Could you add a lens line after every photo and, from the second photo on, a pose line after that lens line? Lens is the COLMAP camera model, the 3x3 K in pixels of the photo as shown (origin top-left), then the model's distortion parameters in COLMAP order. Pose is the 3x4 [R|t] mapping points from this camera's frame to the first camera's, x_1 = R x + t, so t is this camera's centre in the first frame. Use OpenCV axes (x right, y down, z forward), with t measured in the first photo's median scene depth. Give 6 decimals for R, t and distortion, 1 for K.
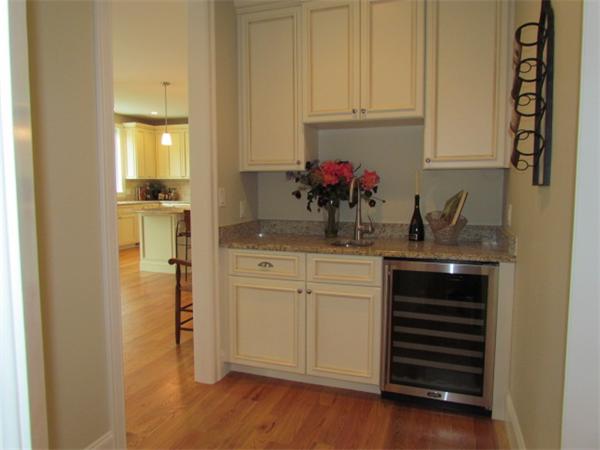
lens RADIAL K [[429.4, 0, 300.0], [0, 429.4, 225.0], [0, 0, 1]] dist [-0.001831, -0.000096]
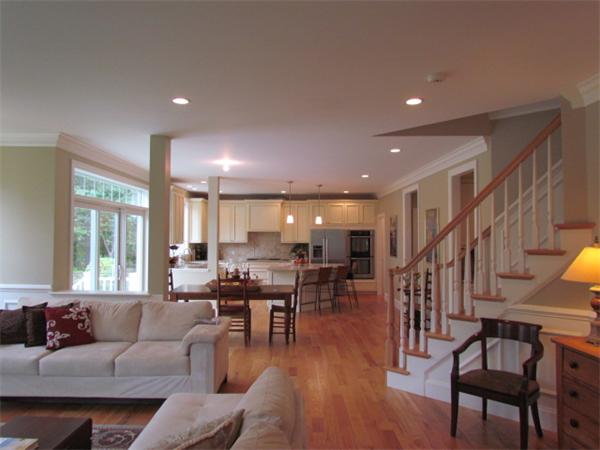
lens RADIAL K [[429.4, 0, 300.0], [0, 429.4, 225.0], [0, 0, 1]] dist [-0.001831, -0.000096]
pose [[0.940089, 0.013575, 0.340659, -0.538994], [0.029062, 0.992379, -0.119747, -0.002131], [-0.339688, 0.122473, 0.932530, -0.260482]]
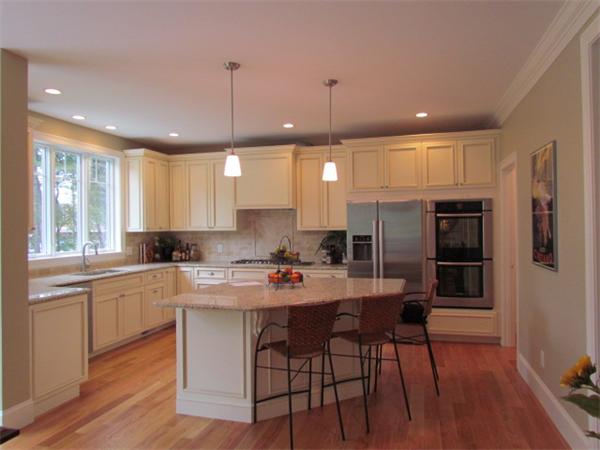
lens RADIAL K [[429.4, 0, 300.0], [0, 429.4, 225.0], [0, 0, 1]] dist [-0.001831, -0.000096]
pose [[0.997984, -0.010226, 0.062643, -0.180403], [0.016313, 0.995108, -0.097437, -0.049210], [-0.061340, 0.098263, 0.993268, 0.321312]]
